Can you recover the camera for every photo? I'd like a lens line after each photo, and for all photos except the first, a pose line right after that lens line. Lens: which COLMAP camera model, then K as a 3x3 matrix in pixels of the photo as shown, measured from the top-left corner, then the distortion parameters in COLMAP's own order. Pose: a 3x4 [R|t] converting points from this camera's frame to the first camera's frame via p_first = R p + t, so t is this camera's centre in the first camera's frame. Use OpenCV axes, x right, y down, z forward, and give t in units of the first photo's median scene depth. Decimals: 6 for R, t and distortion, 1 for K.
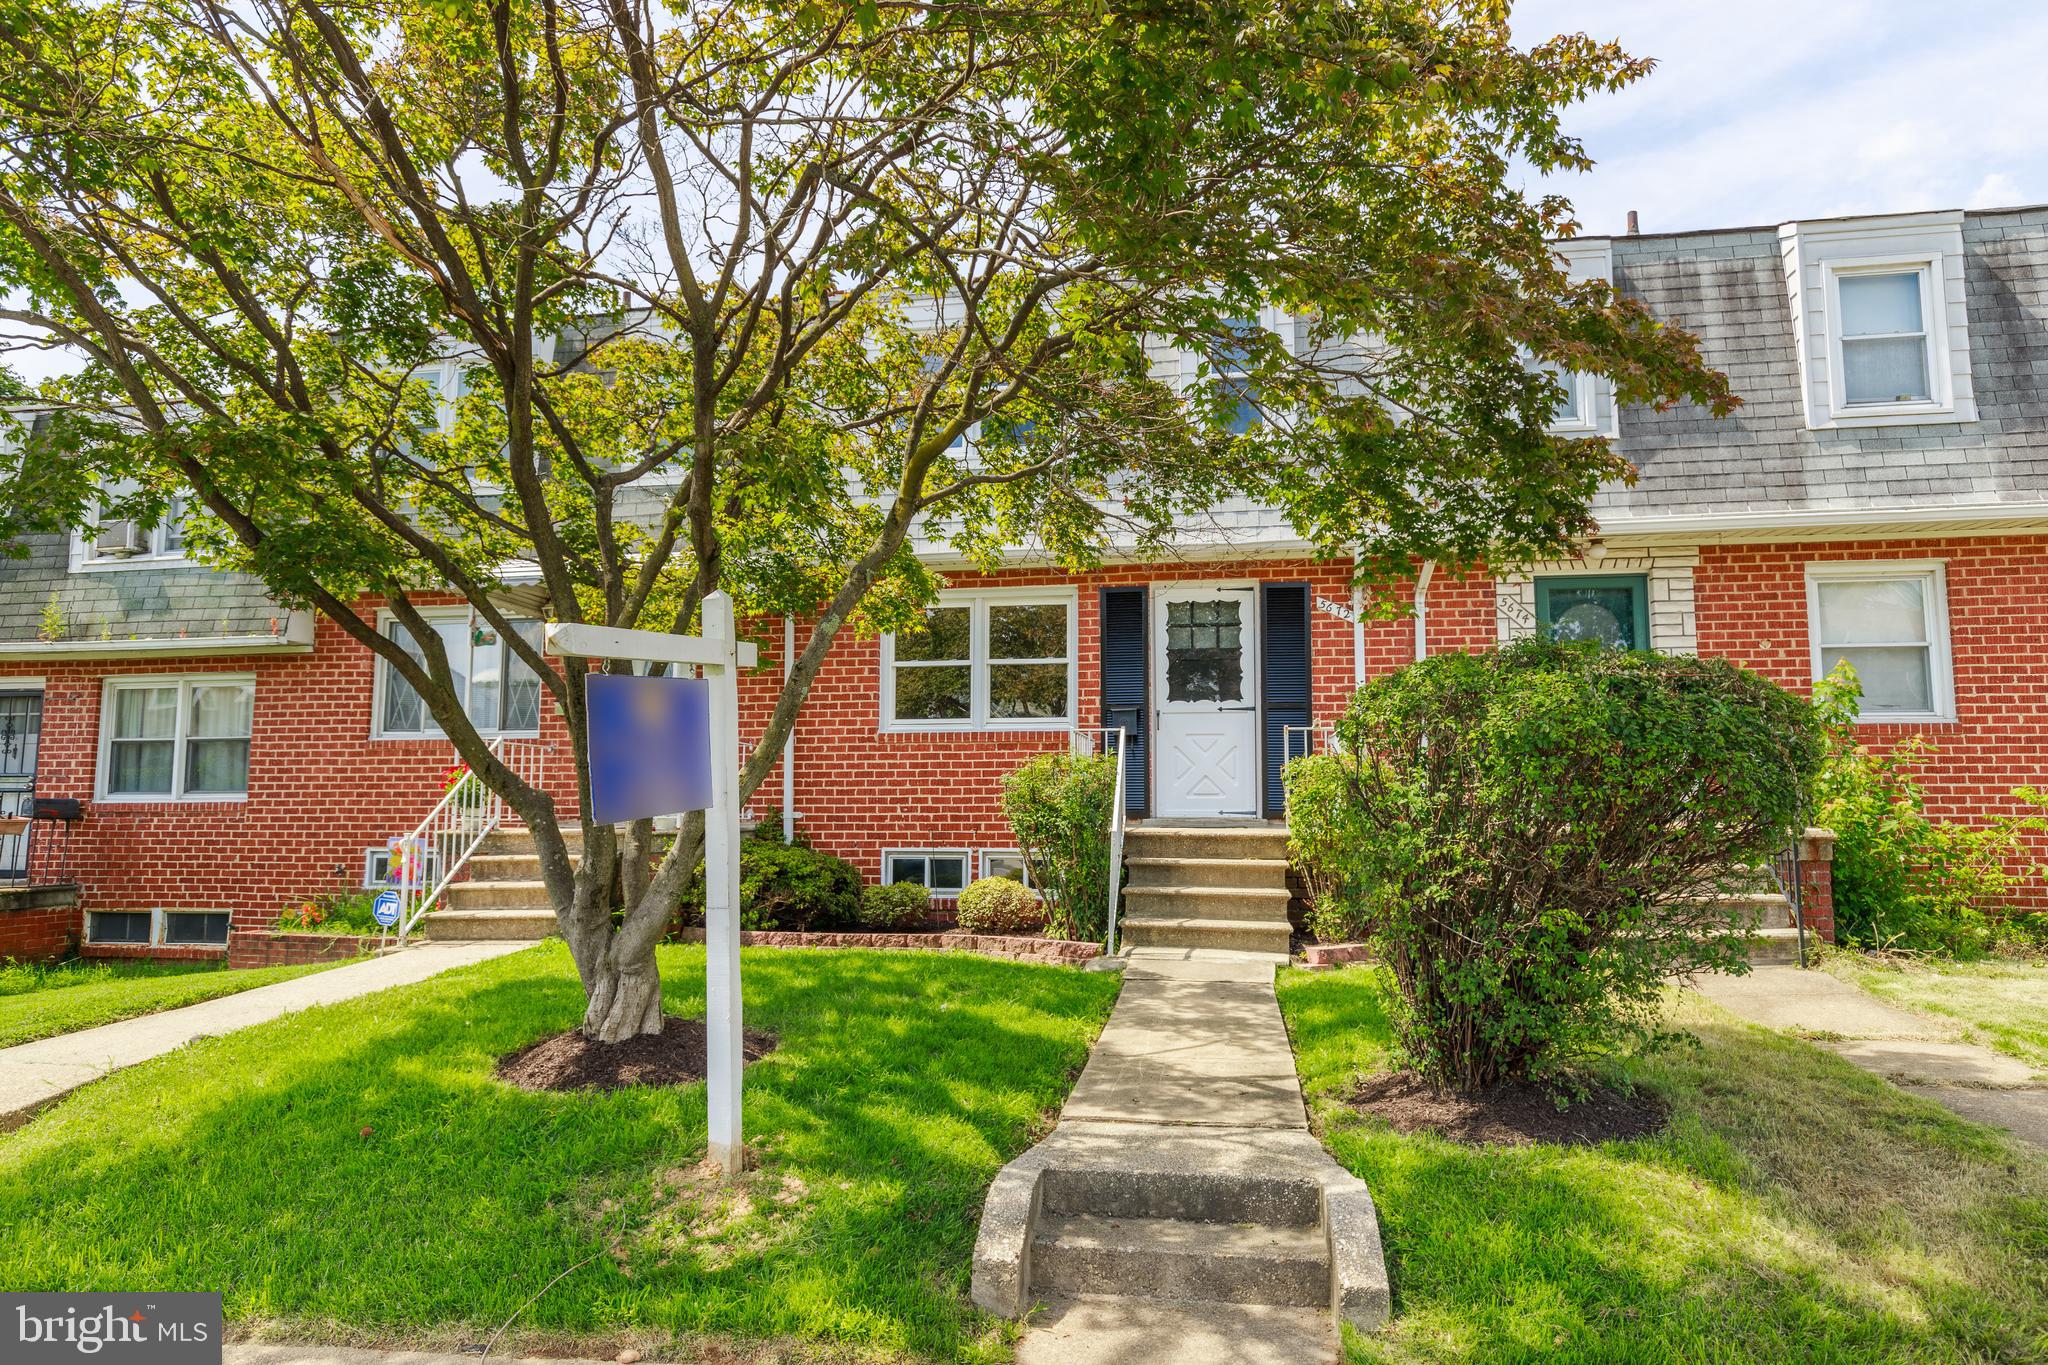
lens RADIAL K [[1185.2, 0, 1027.3], [0, 1185.2, 683.7], [0, 0, 1]] dist [-0.001909, -0.001187]
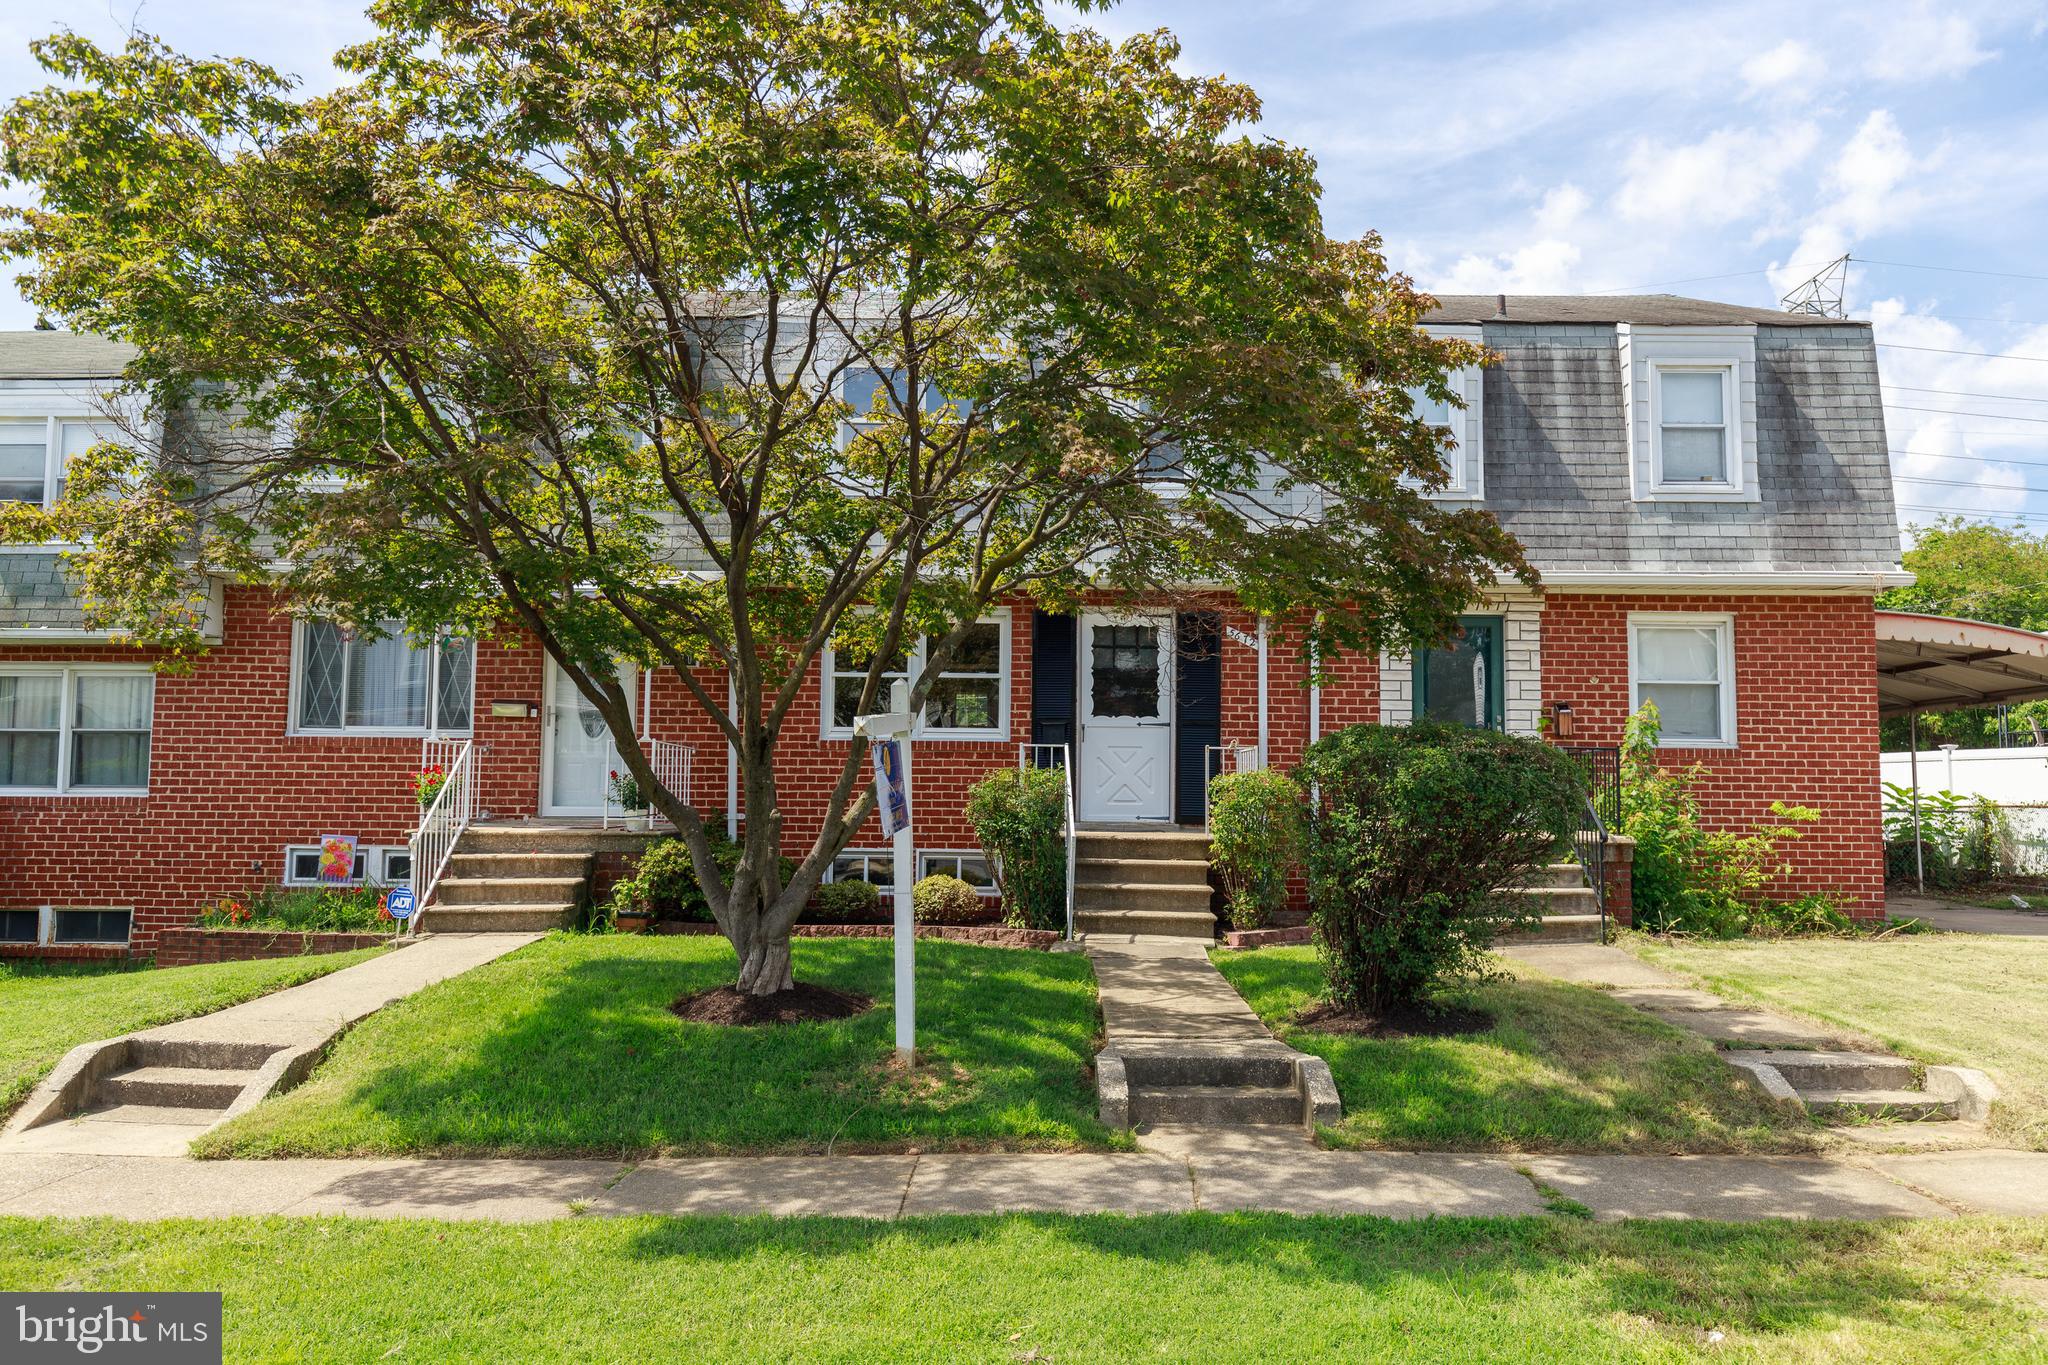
lens RADIAL K [[1433.8, 0, 1018.7], [0, 1433.8, 667.6], [0, 0, 1]] dist [-0.017676, 0.008213]
pose [[0.988552, 0.022529, 0.149191, -0.155919], [-0.024866, 0.999595, 0.013822, -0.049270], [-0.148819, -0.017374, 0.988712, -0.320092]]
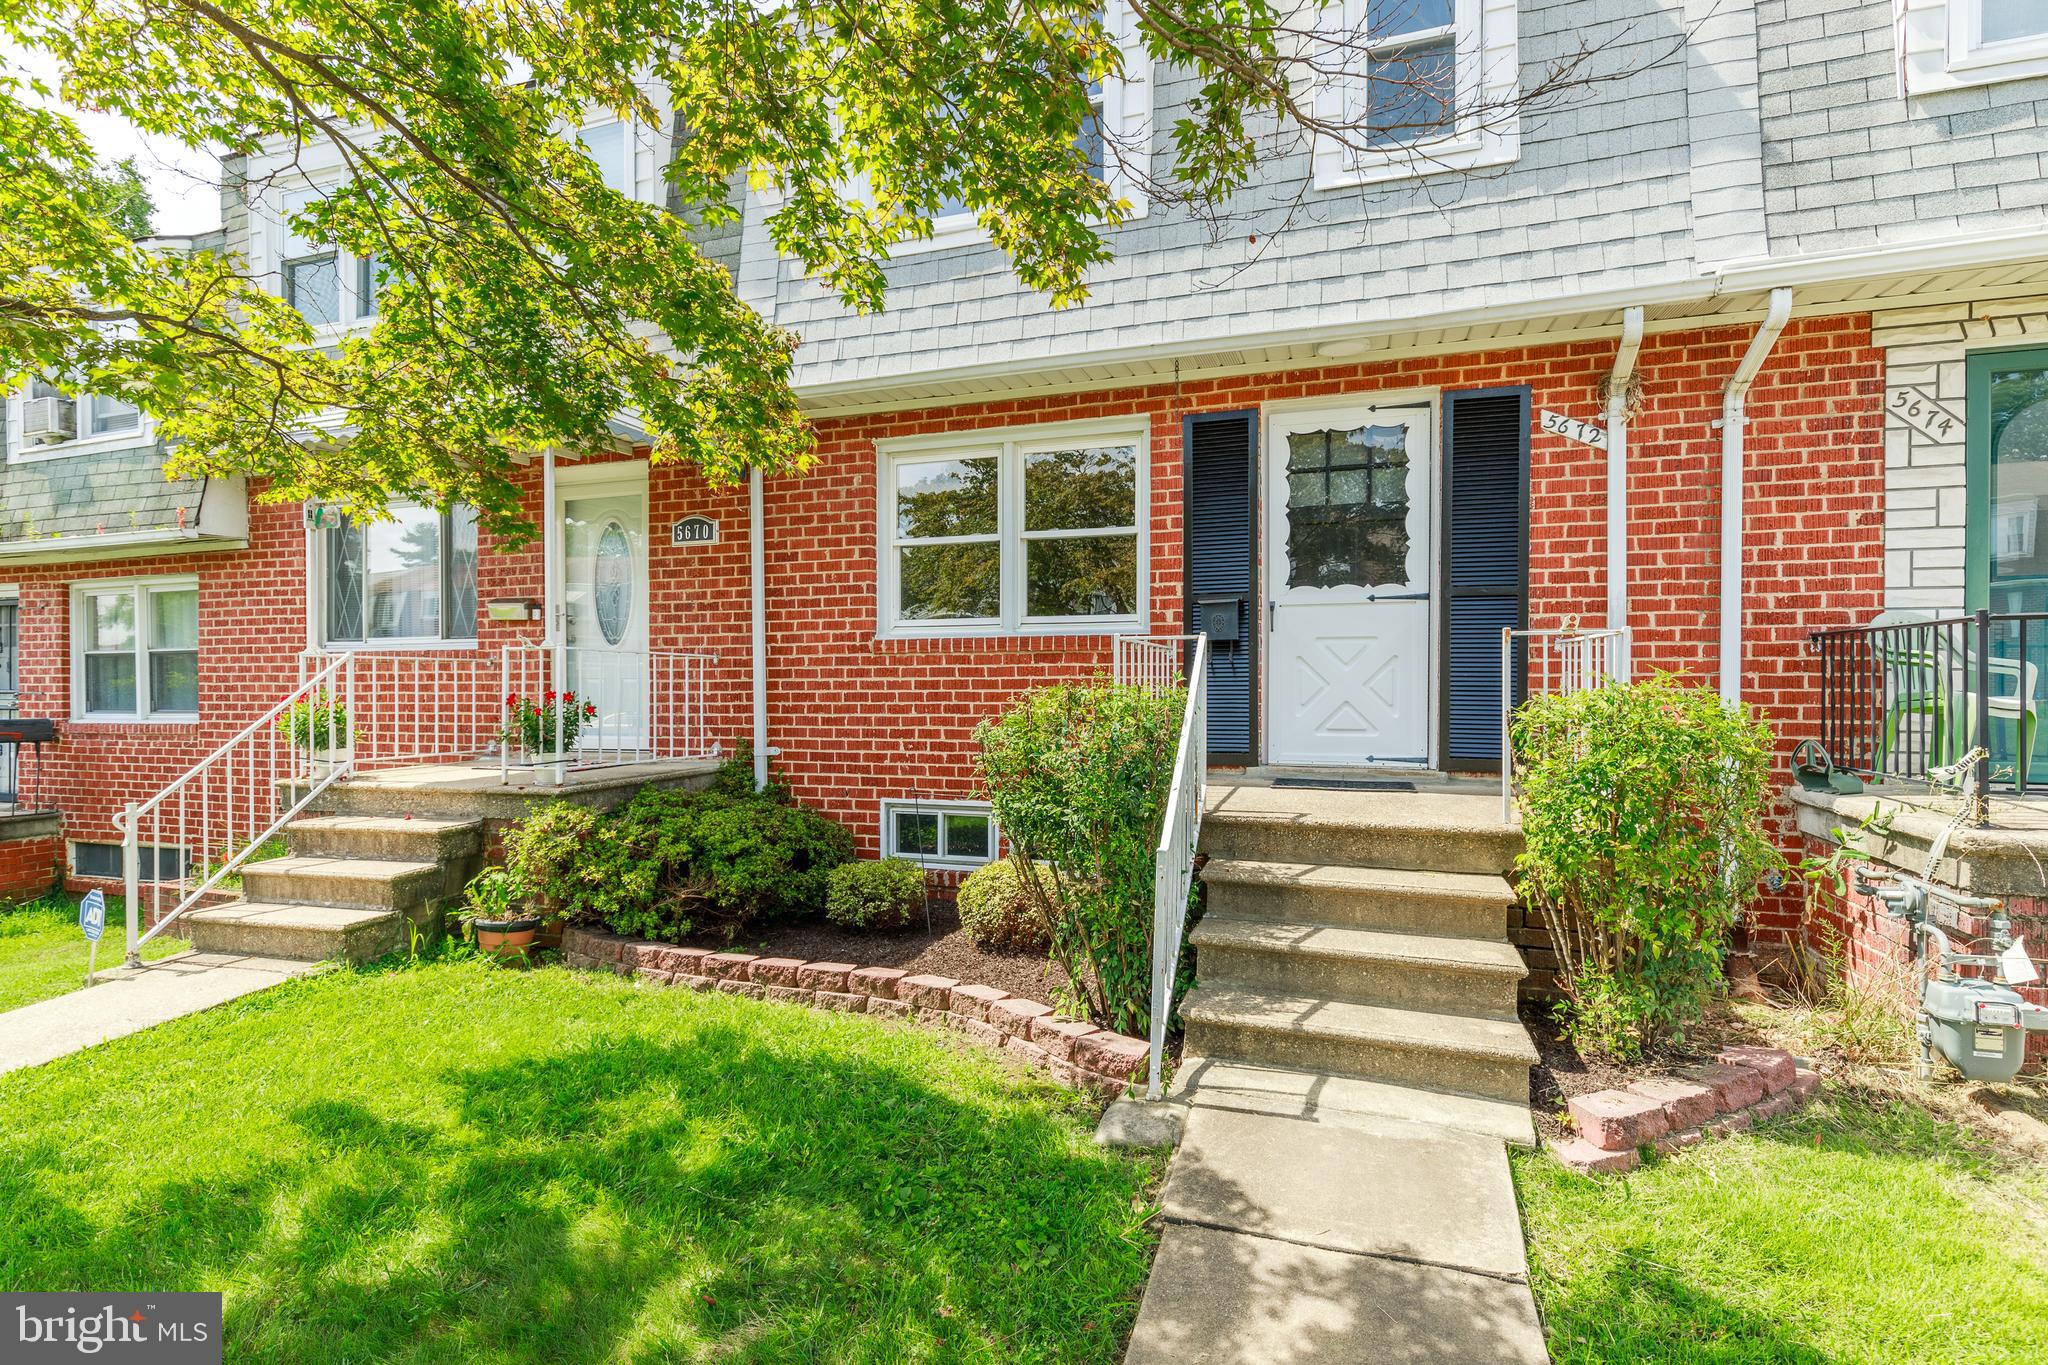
lens RADIAL K [[982.9, 0, 1029.9], [0, 982.9, 688.2], [0, 0, 1]] dist [0.007091, -0.001000]
pose [[0.988526, -0.003372, -0.151010, 0.063118], [0.020208, 0.993716, 0.110094, 0.007852], [0.149690, -0.111883, 0.982382, 0.463903]]
